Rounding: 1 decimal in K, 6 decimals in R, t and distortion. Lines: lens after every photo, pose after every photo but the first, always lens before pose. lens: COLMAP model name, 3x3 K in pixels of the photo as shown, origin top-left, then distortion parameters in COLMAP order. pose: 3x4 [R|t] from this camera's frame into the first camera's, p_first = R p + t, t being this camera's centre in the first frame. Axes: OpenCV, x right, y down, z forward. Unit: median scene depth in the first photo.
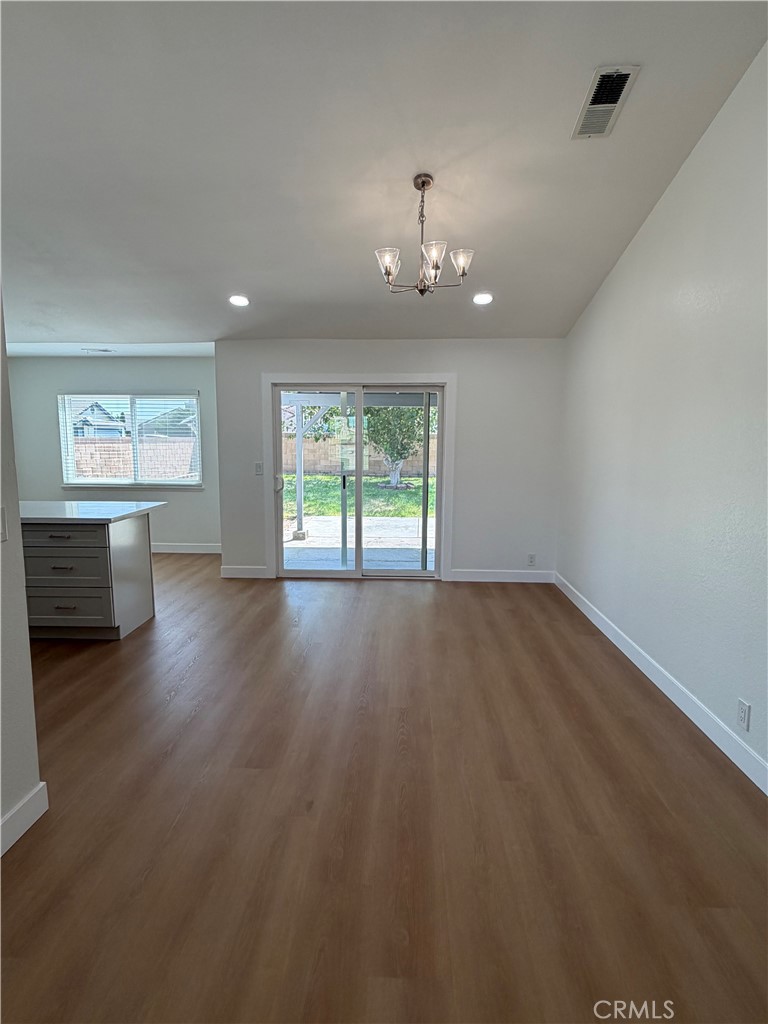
lens RADIAL K [[552.4, 0, 385.9], [0, 552.4, 510.0], [0, 0, 1]] dist [-0.000887, -0.000226]
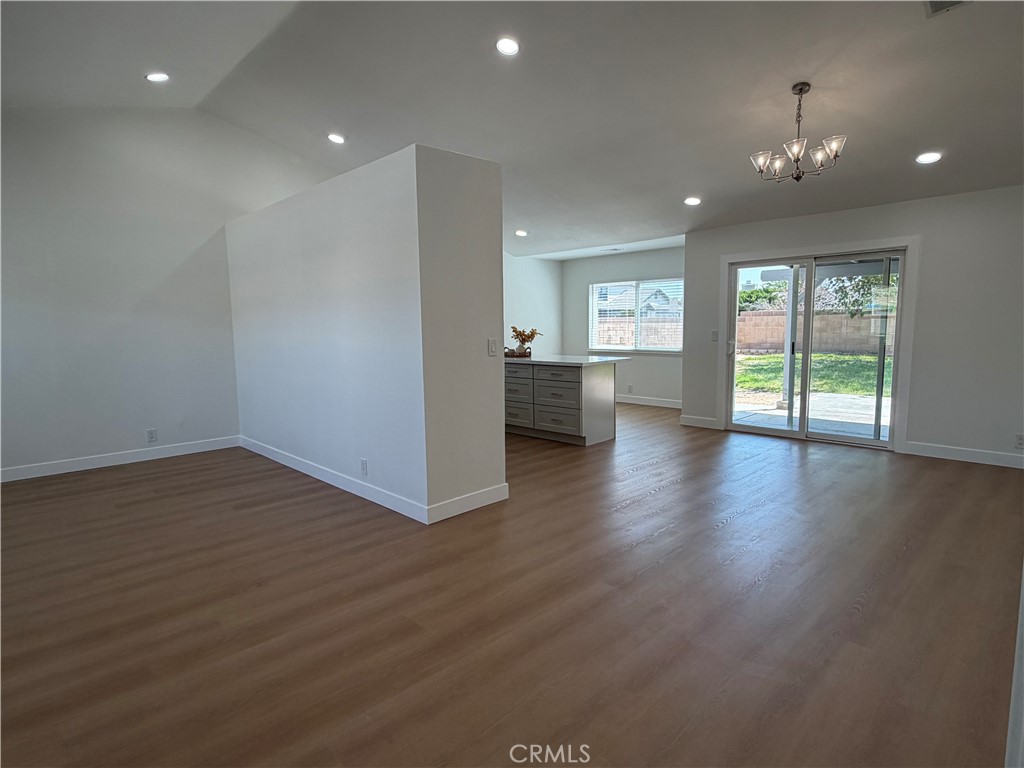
lens RADIAL K [[552.4, 0, 503.4], [0, 552.4, 377.6], [0, 0, 1]] dist [-0.000887, -0.000226]
pose [[0.720727, 0.051054, -0.691337, 0.265587], [-0.070141, 0.997537, 0.000544, 0.046045], [0.689662, 0.048099, 0.722533, -0.165372]]
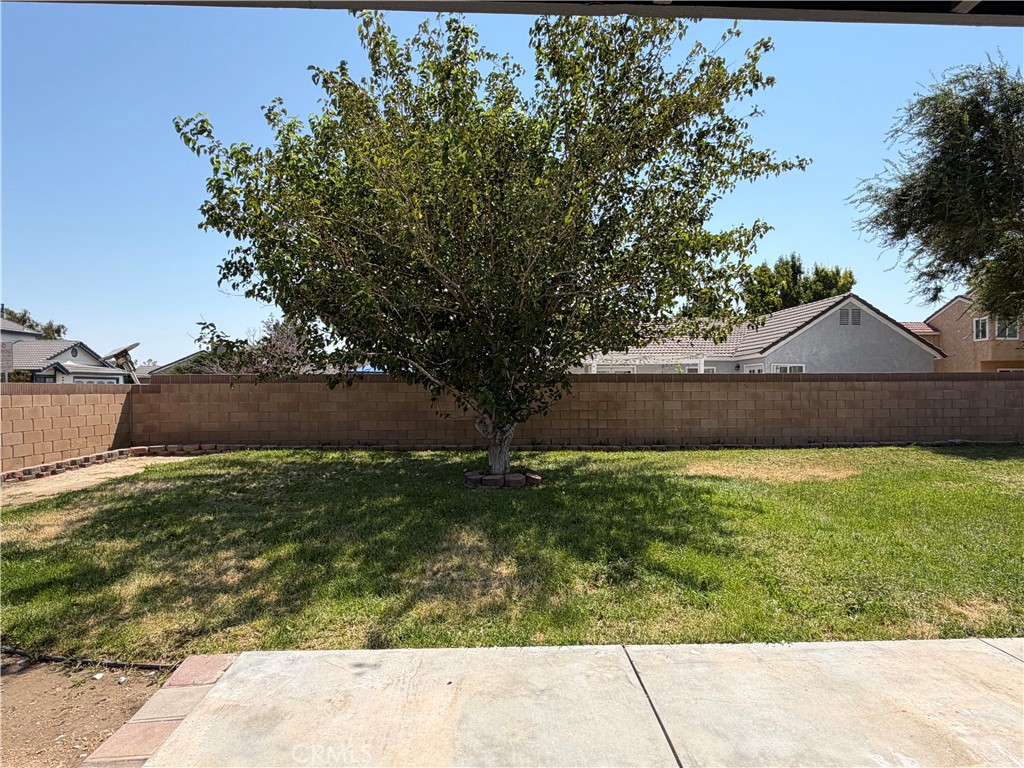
lens RADIAL K [[596.2, 0, 515.2], [0, 596.2, 384.0], [0, 0, 1]] dist [0.004085, 0.000302]
pose [[0.996630, -0.010068, 0.081414, -0.034067], [0.020943, 0.990781, -0.133846, -0.152835], [-0.079316, 0.135100, 0.987652, 1.341488]]
